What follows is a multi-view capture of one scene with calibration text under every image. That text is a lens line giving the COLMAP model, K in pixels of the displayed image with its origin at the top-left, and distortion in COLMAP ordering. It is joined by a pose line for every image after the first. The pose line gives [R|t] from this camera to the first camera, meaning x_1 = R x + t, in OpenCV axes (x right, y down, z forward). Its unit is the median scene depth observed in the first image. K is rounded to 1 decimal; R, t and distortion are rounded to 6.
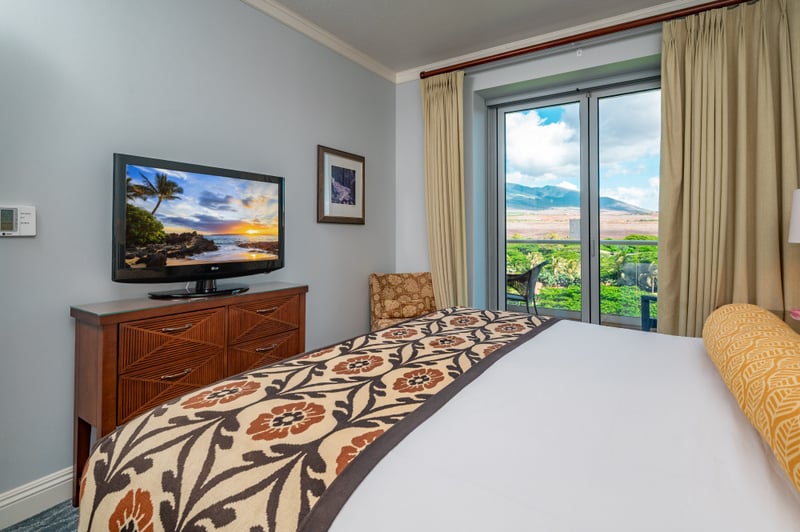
lens RADIAL K [[396.1, 0, 401.7], [0, 396.1, 272.9], [0, 0, 1]] dist [-0.055471, 0.021398]
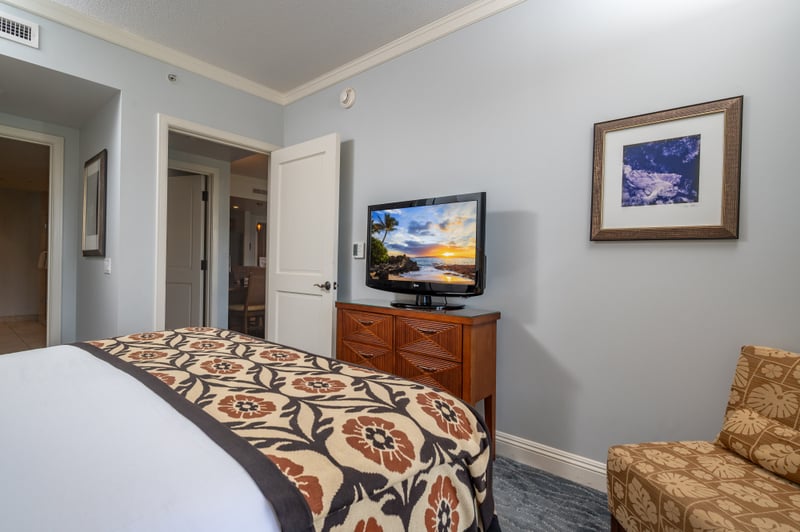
lens RADIAL K [[396.1, 0, 401.7], [0, 396.1, 272.9], [0, 0, 1]] dist [-0.055471, 0.021398]
pose [[-0.139458, 0.019252, -0.990041, 0.695113], [-0.112030, 0.993085, 0.035092, -0.086872], [0.983870, 0.115808, -0.136337, 1.120475]]
